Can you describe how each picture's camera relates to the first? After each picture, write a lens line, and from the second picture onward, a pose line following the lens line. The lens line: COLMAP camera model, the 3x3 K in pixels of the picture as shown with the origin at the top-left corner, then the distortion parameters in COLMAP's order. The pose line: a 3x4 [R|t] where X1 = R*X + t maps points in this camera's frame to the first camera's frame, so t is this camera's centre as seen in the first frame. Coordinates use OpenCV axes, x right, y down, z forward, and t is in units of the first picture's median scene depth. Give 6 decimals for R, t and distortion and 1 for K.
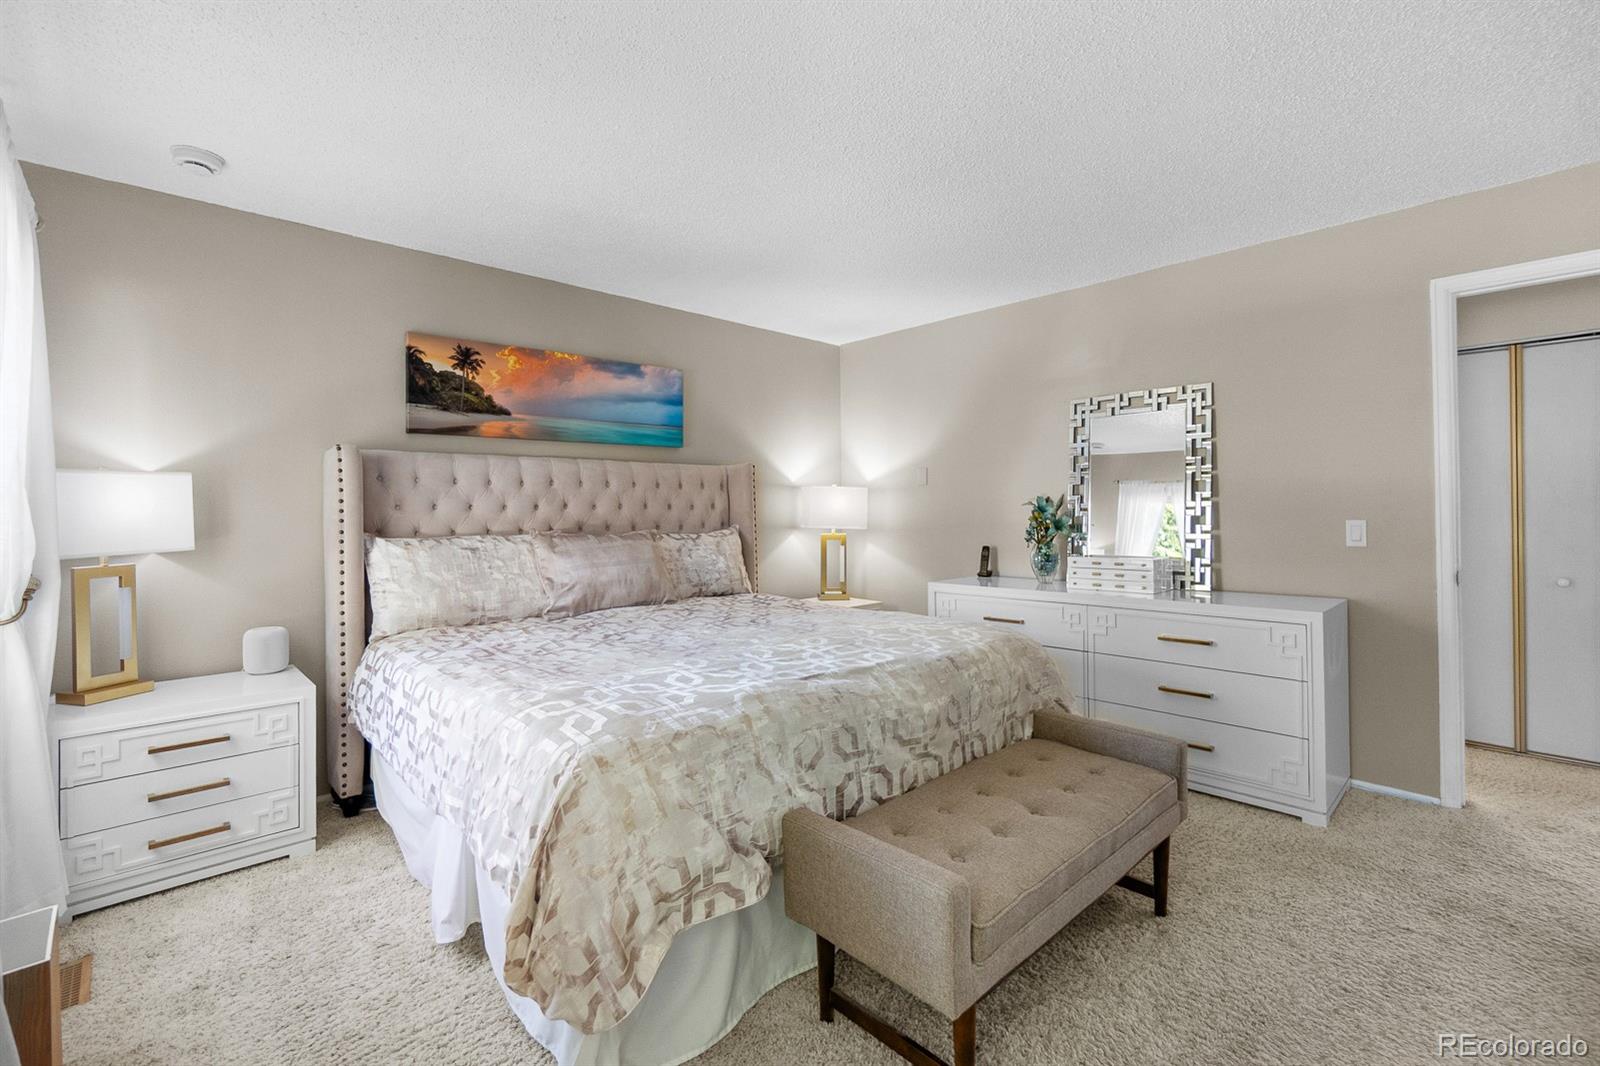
lens RADIAL K [[710.9, 0, 780.0], [0, 710.9, 516.2], [0, 0, 1]] dist [-0.003128, 0.000167]
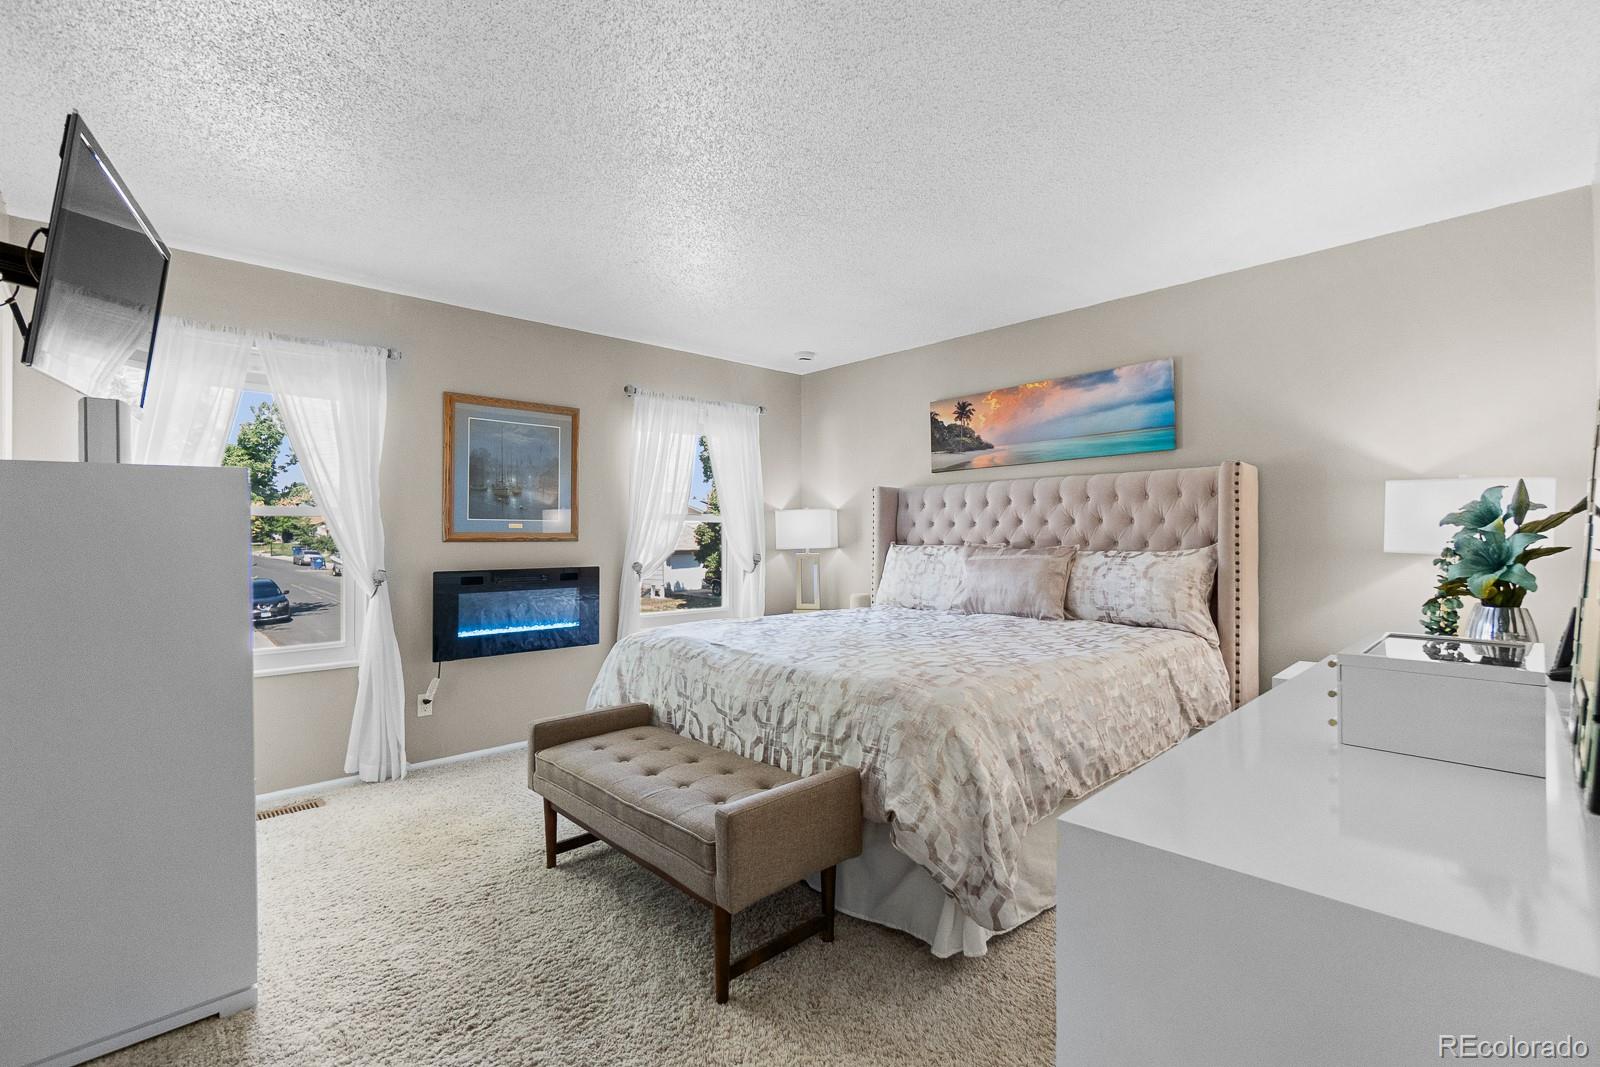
lens RADIAL K [[710.9, 0, 780.0], [0, 710.9, 516.7], [0, 0, 1]] dist [-0.003128, 0.000167]
pose [[-0.007898, -0.015266, -0.999852, 0.876005], [0.002600, 0.999880, -0.015287, -0.006708], [0.999965, -0.002720, -0.007857, 0.670423]]
